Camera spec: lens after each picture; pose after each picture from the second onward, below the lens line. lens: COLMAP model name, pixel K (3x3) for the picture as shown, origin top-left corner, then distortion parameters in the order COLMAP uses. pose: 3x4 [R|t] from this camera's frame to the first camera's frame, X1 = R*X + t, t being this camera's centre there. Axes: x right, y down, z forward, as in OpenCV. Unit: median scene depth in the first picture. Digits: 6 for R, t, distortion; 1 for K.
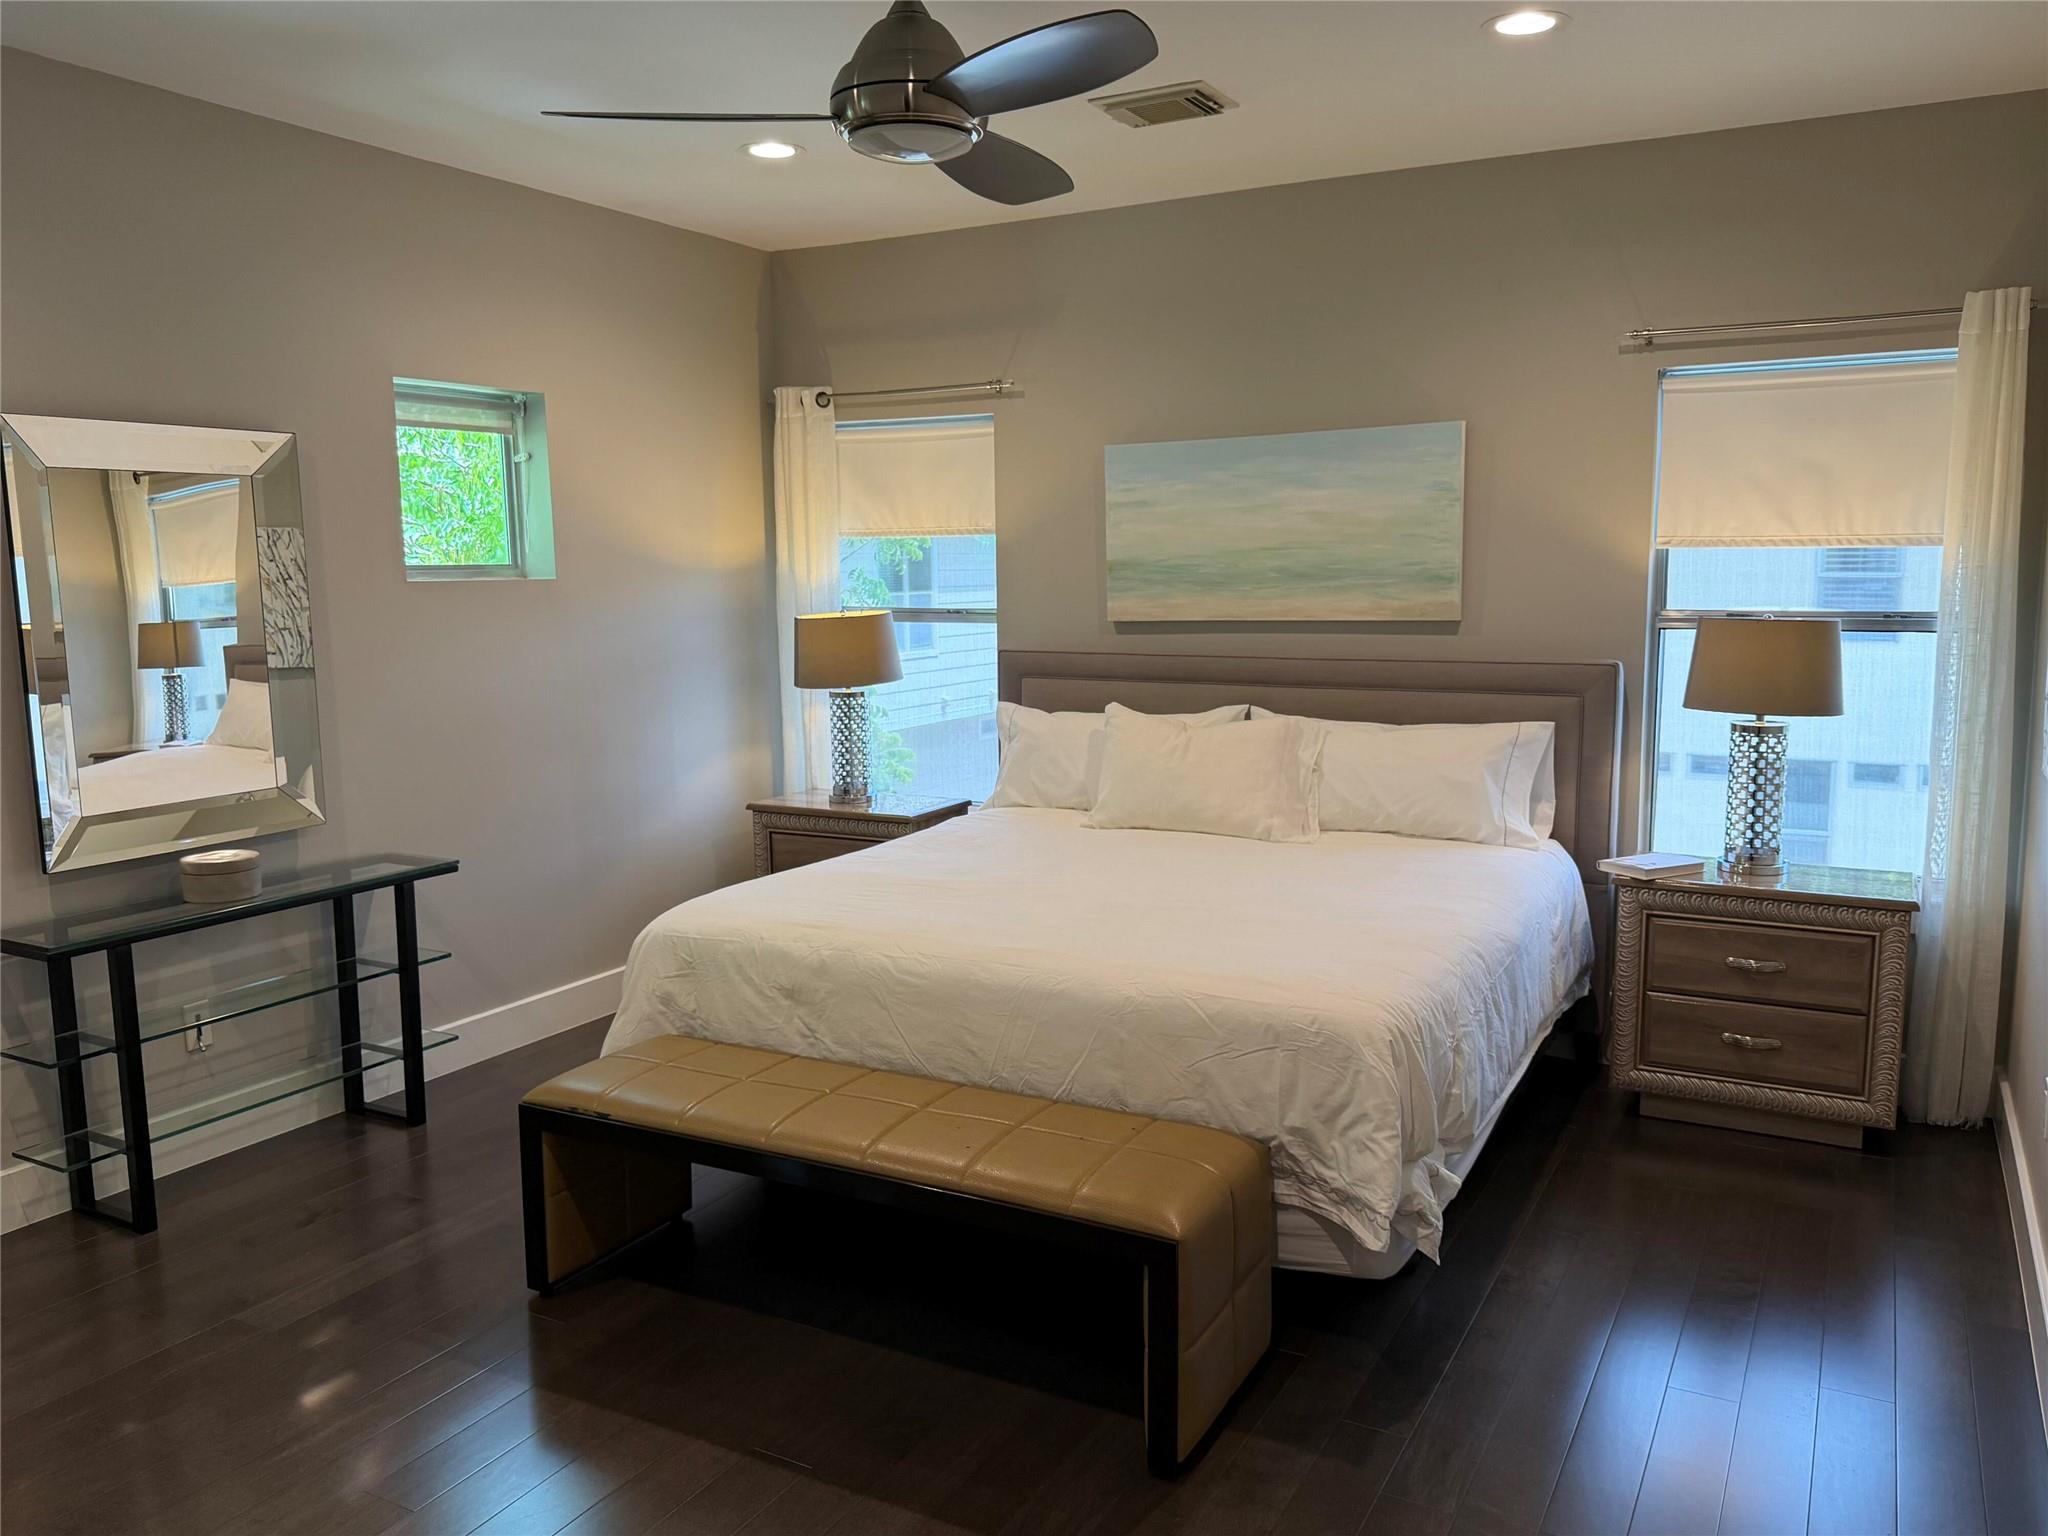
lens RADIAL K [[1543.6, 0, 1013.8], [0, 1543.6, 770.1], [0, 0, 1]] dist [0.164485, -0.238133]
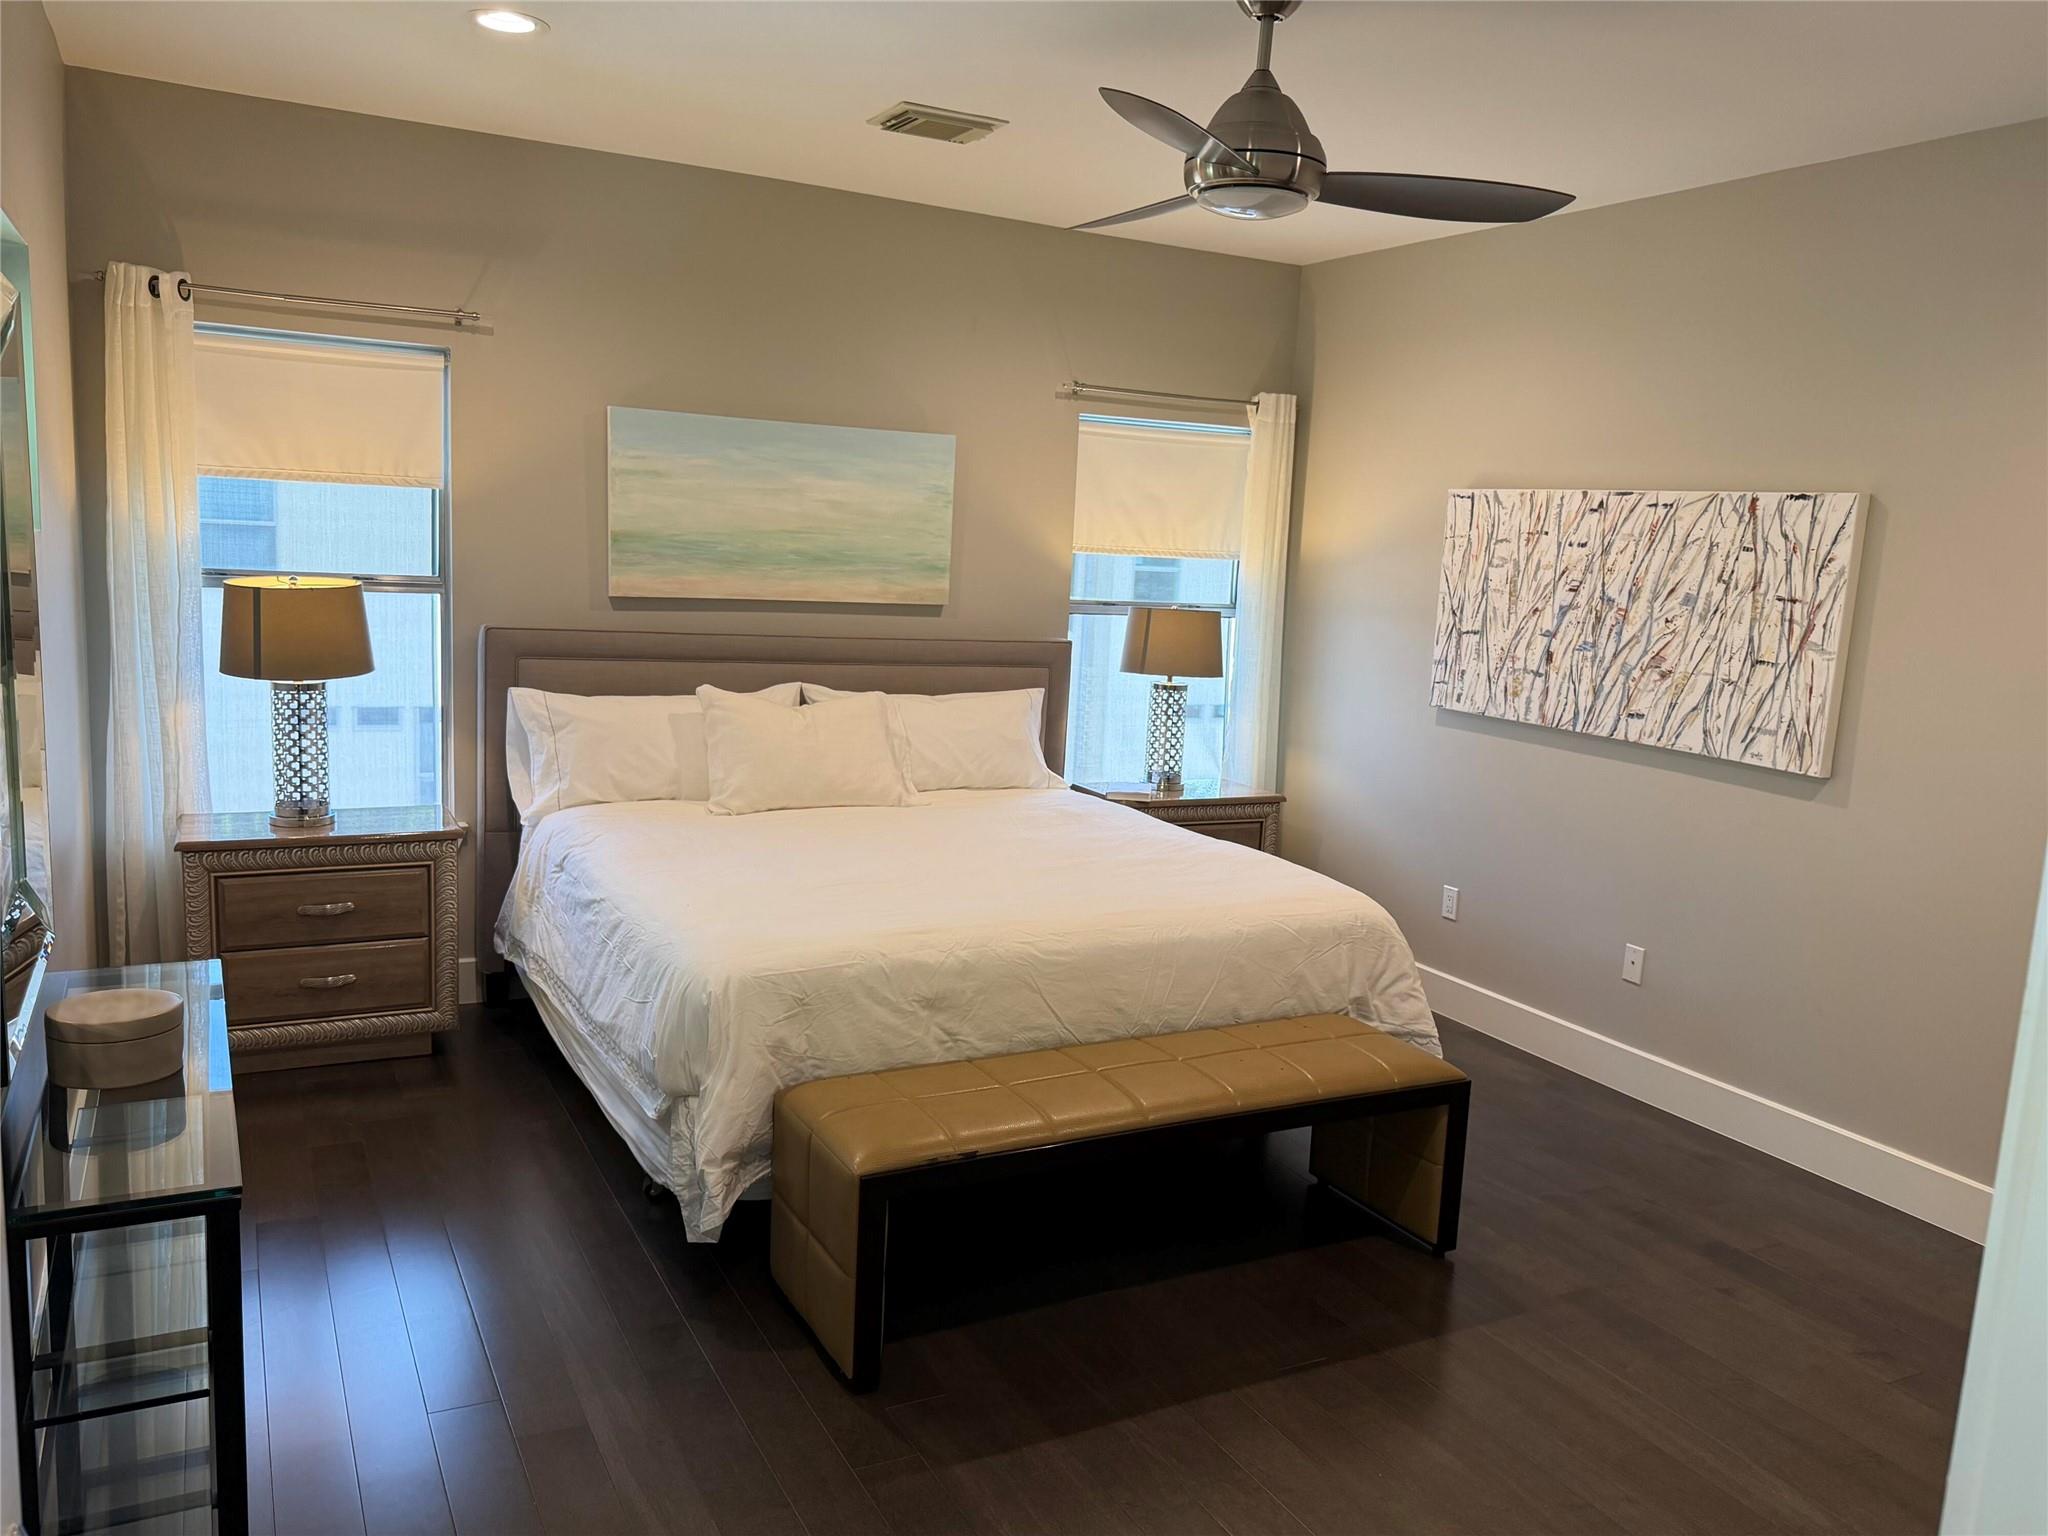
lens RADIAL K [[1485.1, 0, 1064.8], [0, 1485.1, 797.0], [0, 0, 1]] dist [0.149320, -0.211390]
pose [[0.551697, -0.103169, 0.827639, -0.610071], [0.058254, 0.994663, 0.085157, -0.041326], [-0.832008, 0.001233, 0.554763, 0.297284]]
